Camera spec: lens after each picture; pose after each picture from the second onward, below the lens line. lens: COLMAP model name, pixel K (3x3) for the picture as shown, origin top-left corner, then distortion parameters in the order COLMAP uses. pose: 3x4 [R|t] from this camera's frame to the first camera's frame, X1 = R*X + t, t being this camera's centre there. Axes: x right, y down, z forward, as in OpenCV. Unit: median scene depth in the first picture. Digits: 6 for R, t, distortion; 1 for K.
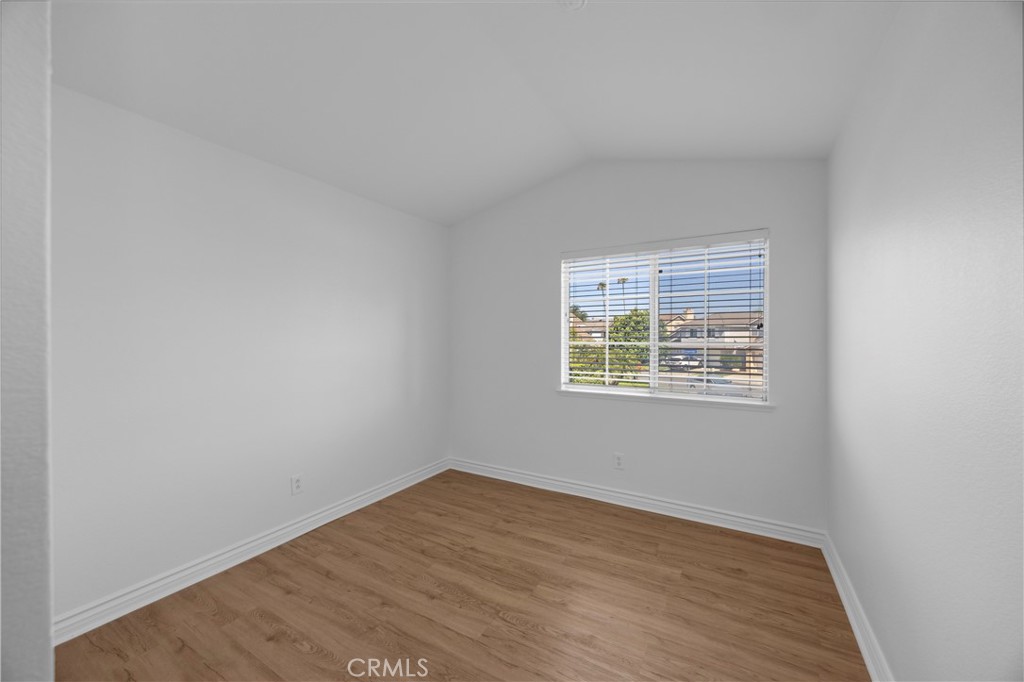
lens RADIAL K [[391.8, 0, 509.8], [0, 391.8, 342.0], [0, 0, 1]] dist [0.000786, -0.000189]
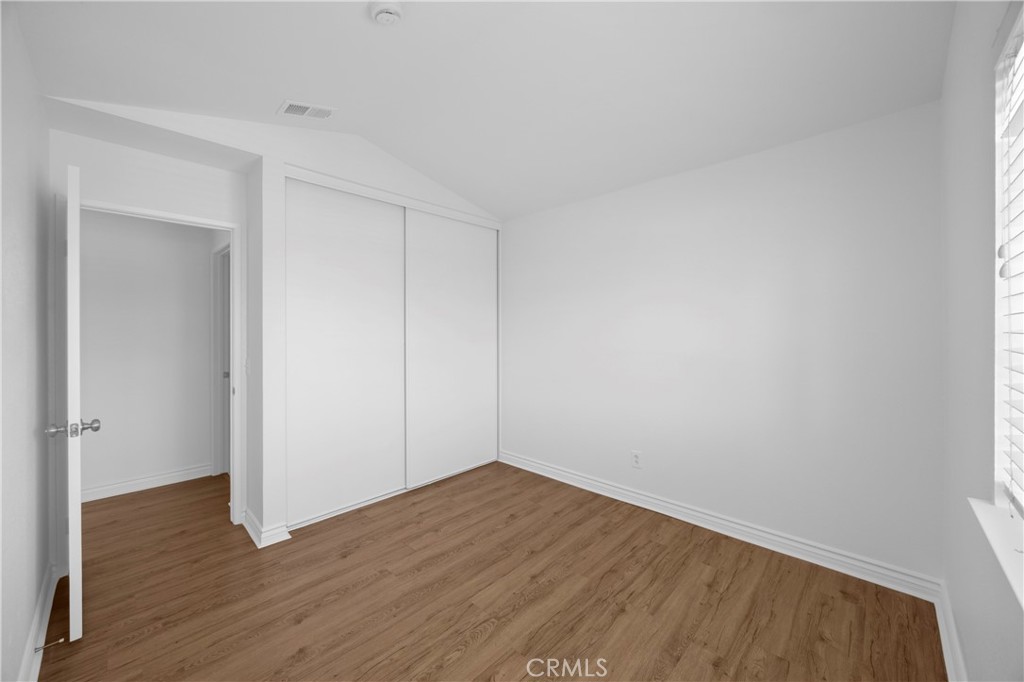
lens RADIAL K [[391.8, 0, 507.5], [0, 391.8, 334.2], [0, 0, 1]] dist [0.000786, -0.000189]
pose [[-0.243366, 0.010776, -0.969875, 0.722477], [-0.003508, 0.999922, 0.011990, -0.013136], [0.969928, 0.006320, -0.243309, 1.022243]]
